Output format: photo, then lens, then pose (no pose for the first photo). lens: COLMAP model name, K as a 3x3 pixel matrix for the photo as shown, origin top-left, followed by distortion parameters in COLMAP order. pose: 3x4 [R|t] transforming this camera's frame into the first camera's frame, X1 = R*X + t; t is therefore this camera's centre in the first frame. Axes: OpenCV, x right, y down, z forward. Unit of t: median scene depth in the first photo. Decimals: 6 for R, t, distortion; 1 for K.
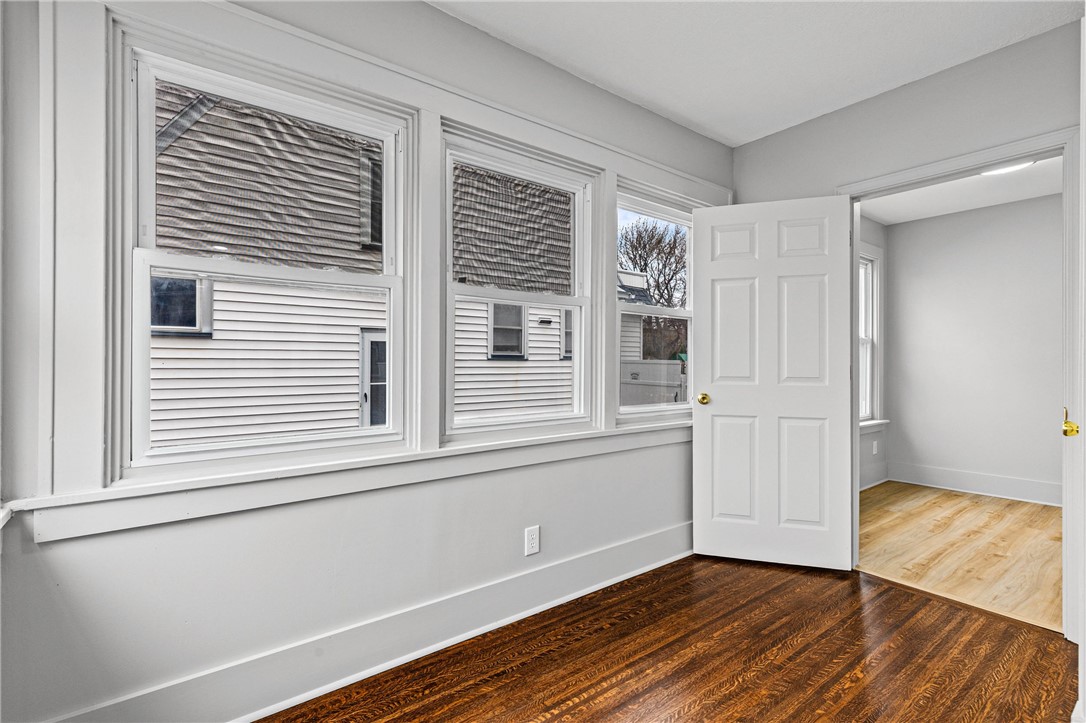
lens RADIAL K [[493.8, 0, 536.4], [0, 493.8, 361.4], [0, 0, 1]] dist [0.009356, -0.000476]
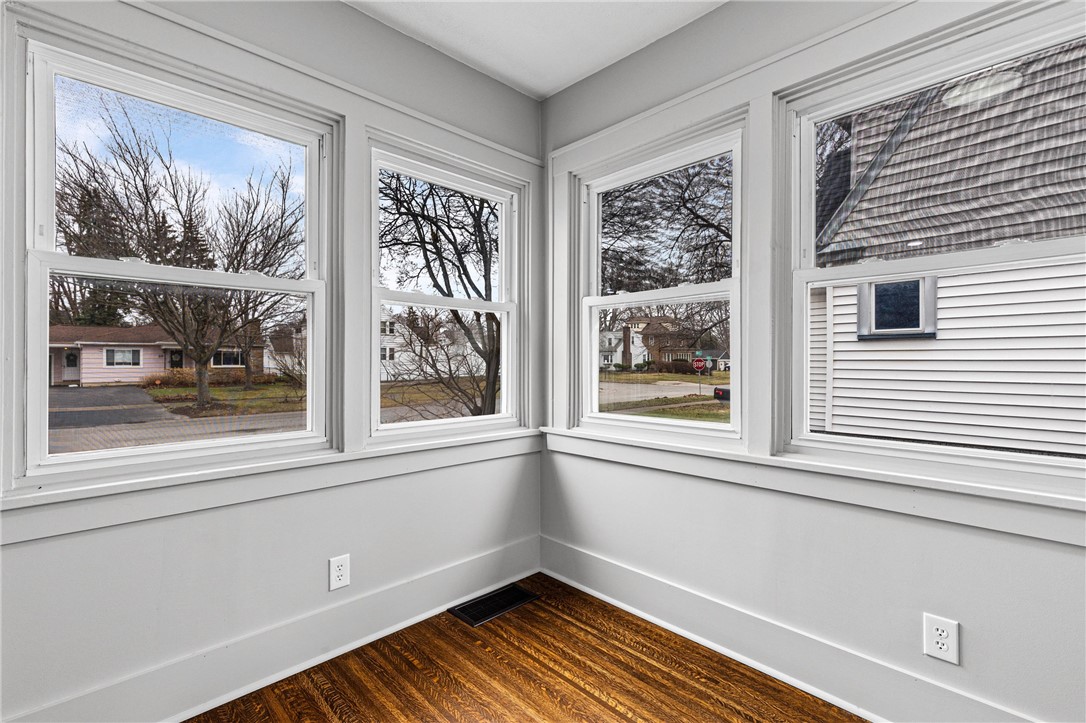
lens RADIAL K [[493.8, 0, 537.6], [0, 493.8, 361.4], [0, 0, 1]] dist [0.009356, -0.000476]
pose [[0.111127, -0.005694, -0.993790, 0.508593], [0.000534, 0.999984, -0.005669, 0.004666], [0.993806, 0.000099, 0.111128, 0.356047]]
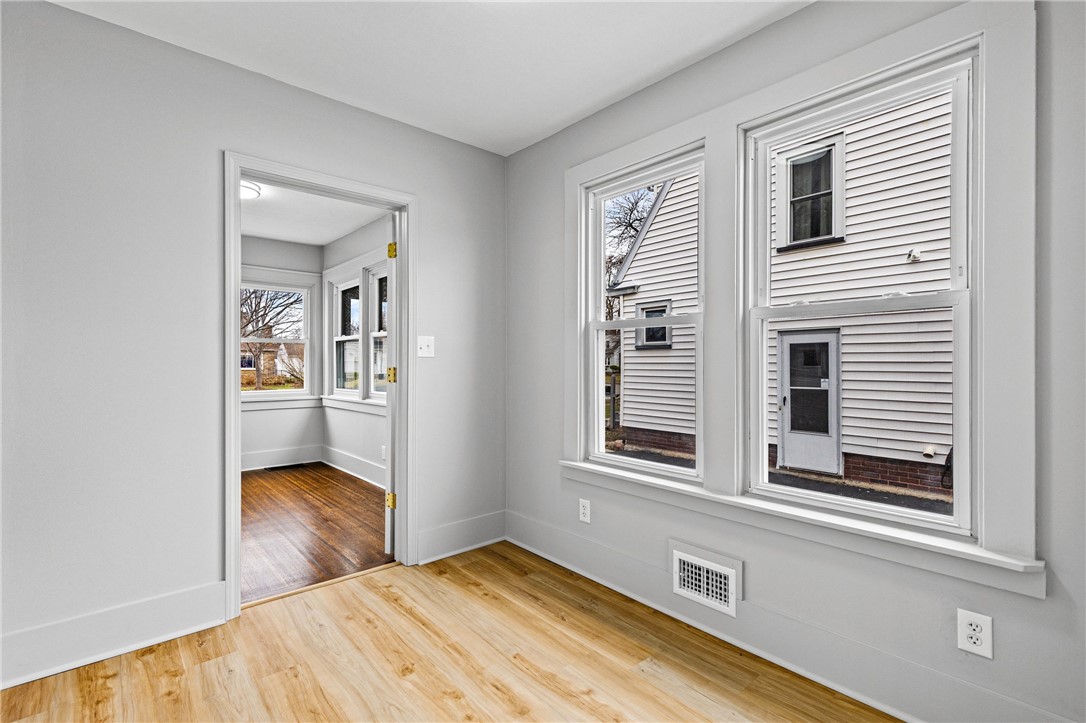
lens RADIAL K [[493.8, 0, 543.7], [0, 493.8, 363.2], [0, 0, 1]] dist [0.009356, -0.000476]
pose [[0.082624, -0.006257, -0.996561, 1.831721], [0.003196, 0.999977, -0.006014, 0.005734], [0.996576, -0.002688, 0.082642, 1.310311]]
